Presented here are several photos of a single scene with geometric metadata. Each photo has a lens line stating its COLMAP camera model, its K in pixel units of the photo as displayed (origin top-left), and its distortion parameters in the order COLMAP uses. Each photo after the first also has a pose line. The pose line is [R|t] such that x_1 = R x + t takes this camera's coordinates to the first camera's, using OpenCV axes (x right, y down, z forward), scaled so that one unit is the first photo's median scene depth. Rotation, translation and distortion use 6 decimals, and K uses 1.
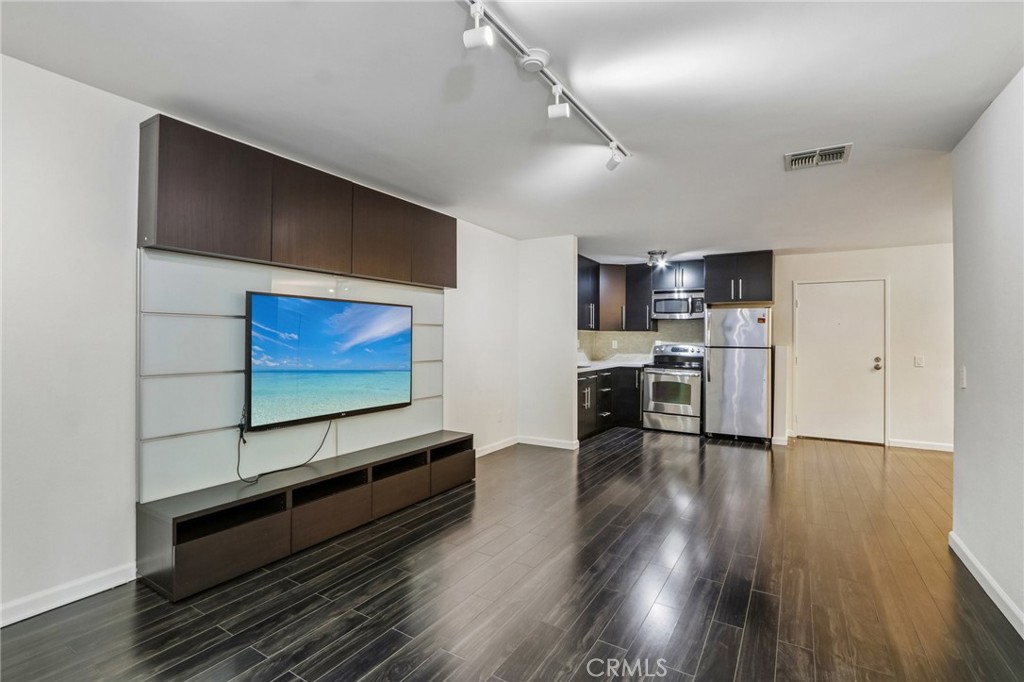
lens RADIAL K [[476.4, 0, 488.8], [0, 476.4, 336.1], [0, 0, 1]] dist [-0.015767, 0.000507]
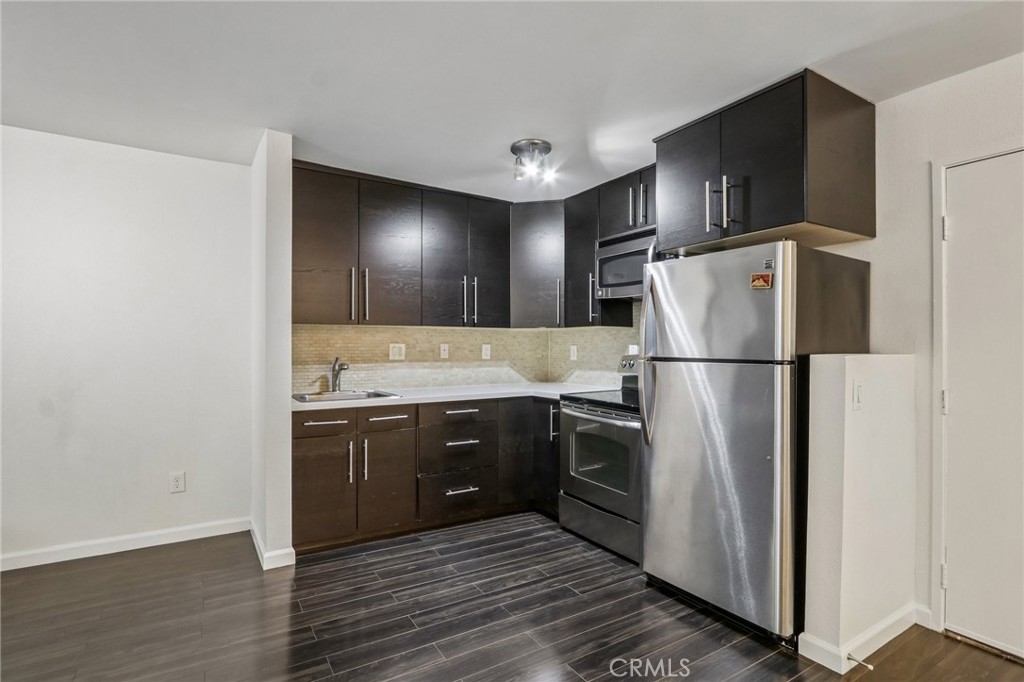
lens RADIAL K [[489.6, 0, 490.3], [0, 489.6, 345.1], [0, 0, 1]] dist [-0.018591, 0.000430]
pose [[0.896962, -0.007291, -0.442048, 0.515162], [0.007088, 0.999973, -0.002111, 0.011287], [0.442052, -0.001240, 0.896989, 0.560332]]
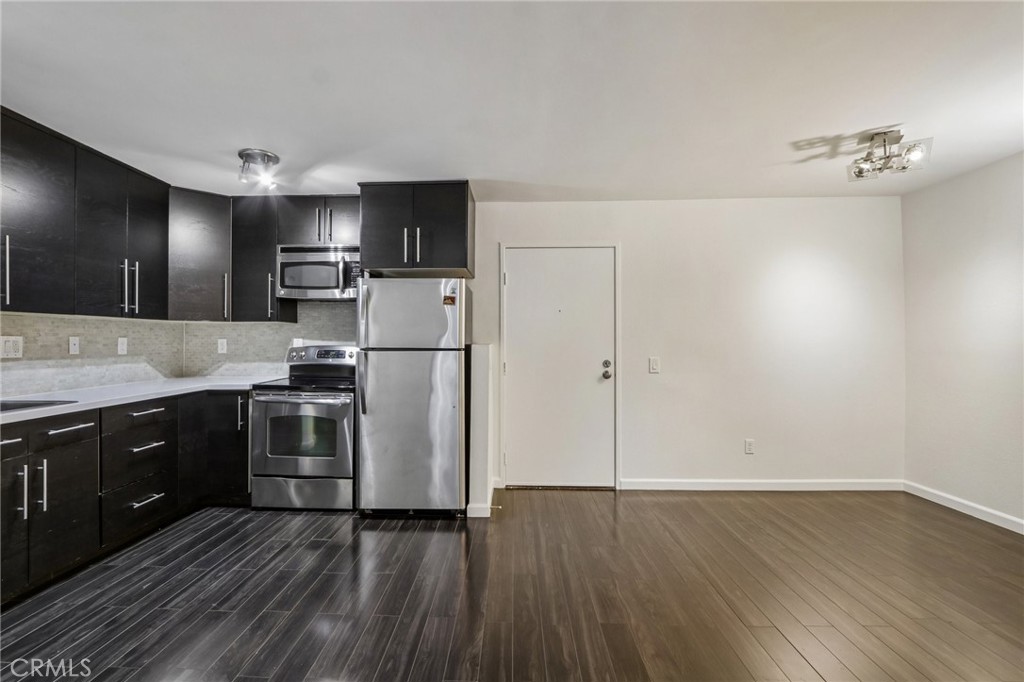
lens RADIAL K [[481.1, 0, 490.8], [0, 481.1, 336.4], [0, 0, 1]] dist [-0.013246, 0.000905]
pose [[0.862968, -0.003124, 0.505249, 0.306518], [0.003247, 0.999995, 0.000638, 0.008705], [-0.505248, 0.001090, 0.862973, 0.450257]]
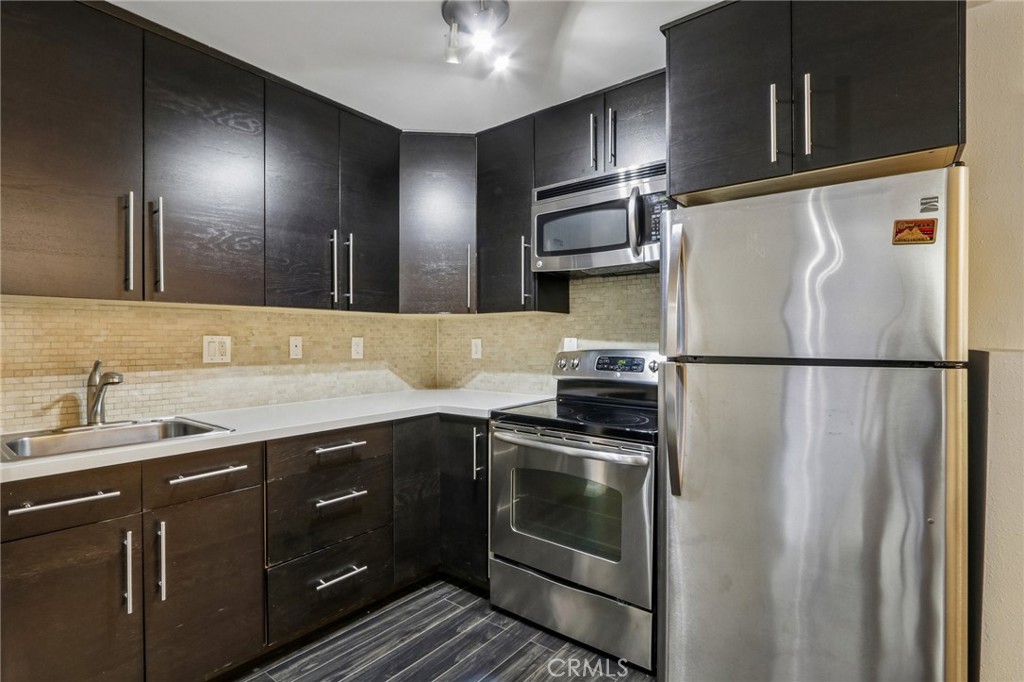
lens RADIAL K [[496.9, 0, 473.4], [0, 496.9, 342.0], [0, 0, 1]] dist [-0.014526, 0.000519]
pose [[0.992095, -0.007978, -0.125235, 0.381411], [0.008846, 0.999941, 0.006378, 0.011247], [0.125177, -0.007435, 0.992107, 0.708853]]
